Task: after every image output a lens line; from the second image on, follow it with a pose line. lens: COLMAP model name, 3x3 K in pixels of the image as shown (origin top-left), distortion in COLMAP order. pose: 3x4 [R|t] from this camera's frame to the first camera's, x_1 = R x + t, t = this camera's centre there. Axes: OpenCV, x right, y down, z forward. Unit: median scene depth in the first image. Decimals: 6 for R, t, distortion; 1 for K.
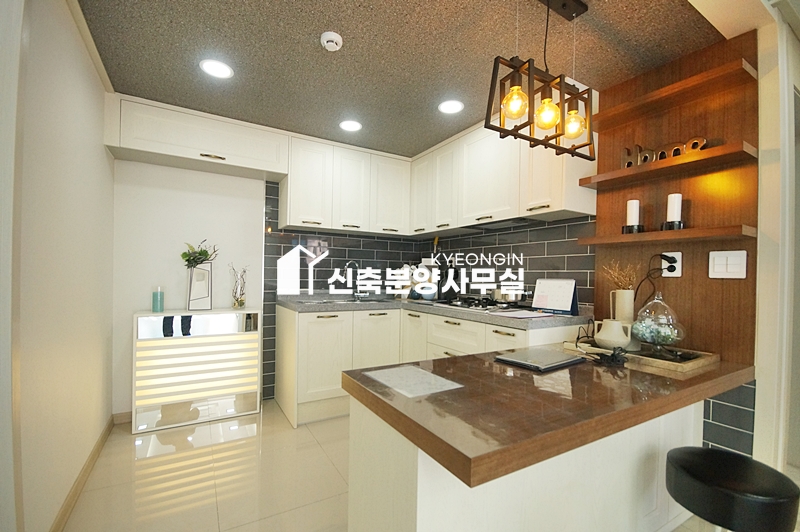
lens RADIAL K [[354.2, 0, 397.2], [0, 354.2, 280.0], [0, 0, 1]] dist [-0.000802, -0.000243]
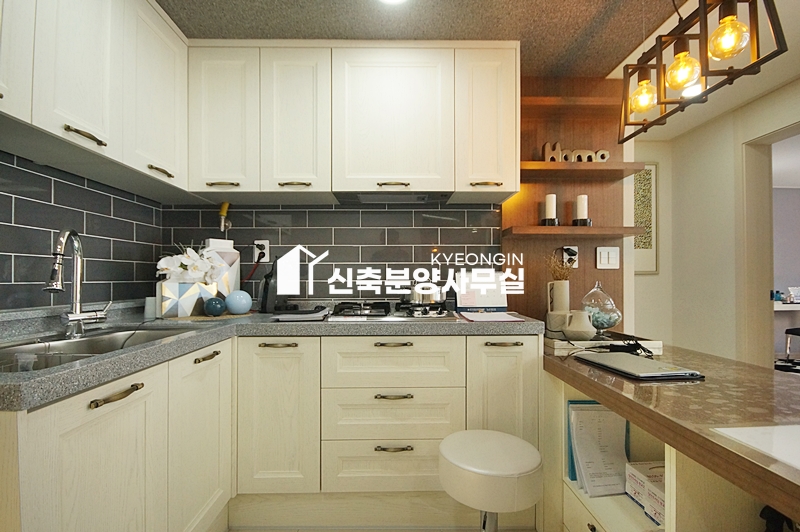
lens RADIAL K [[371.3, 0, 400.9], [0, 371.3, 275.7], [0, 0, 1]] dist [0.004905, 0.000420]
pose [[0.499972, -0.021907, 0.865764, -0.411363], [0.018610, 0.999721, 0.014549, -0.009220], [-0.865842, 0.008838, 0.500240, 0.686372]]
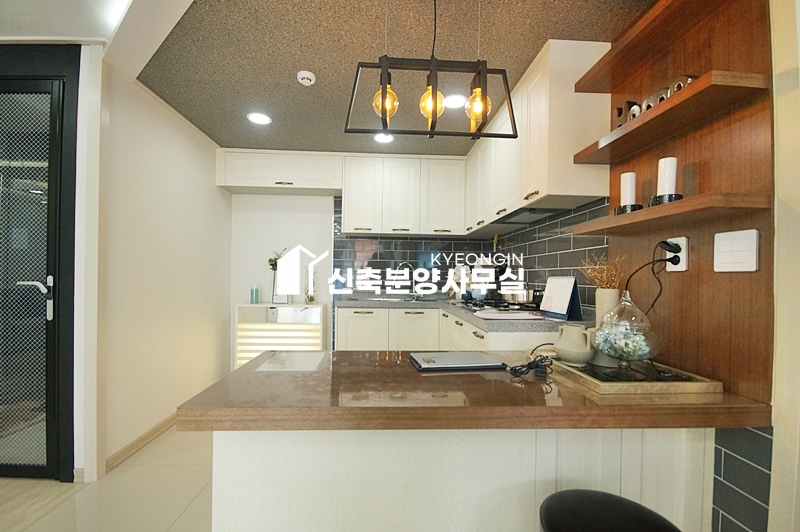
lens RADIAL K [[354.2, 0, 393.5], [0, 354.2, 280.1], [0, 0, 1]] dist [-0.000802, -0.000243]
pose [[0.883525, -0.002134, -0.468379, 0.471318], [-0.003286, 0.999937, -0.010753, 0.014975], [0.468373, 0.011040, 0.883462, 0.064812]]
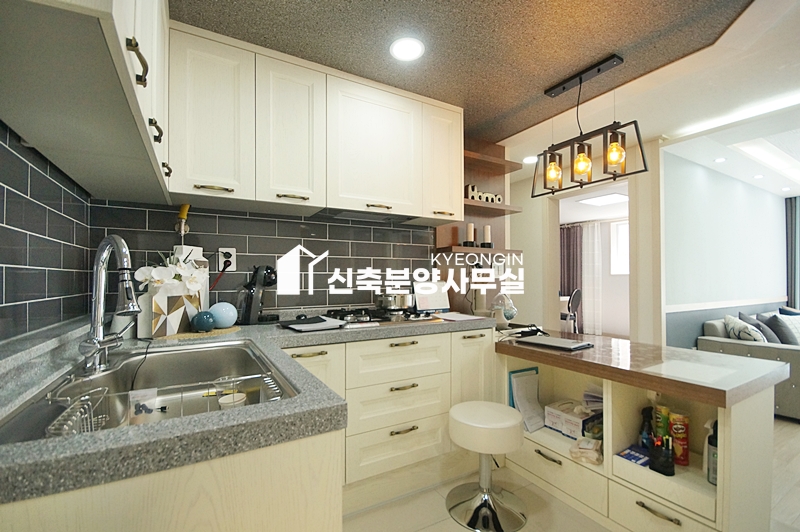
lens RADIAL K [[354.2, 0, 398.2], [0, 354.2, 274.8], [0, 0, 1]] dist [-0.000802, -0.000243]
pose [[0.015085, -0.017176, 0.999739, -0.605609], [0.006175, 0.999835, 0.017085, -0.038672], [-0.999867, 0.005915, 0.015188, 1.035087]]
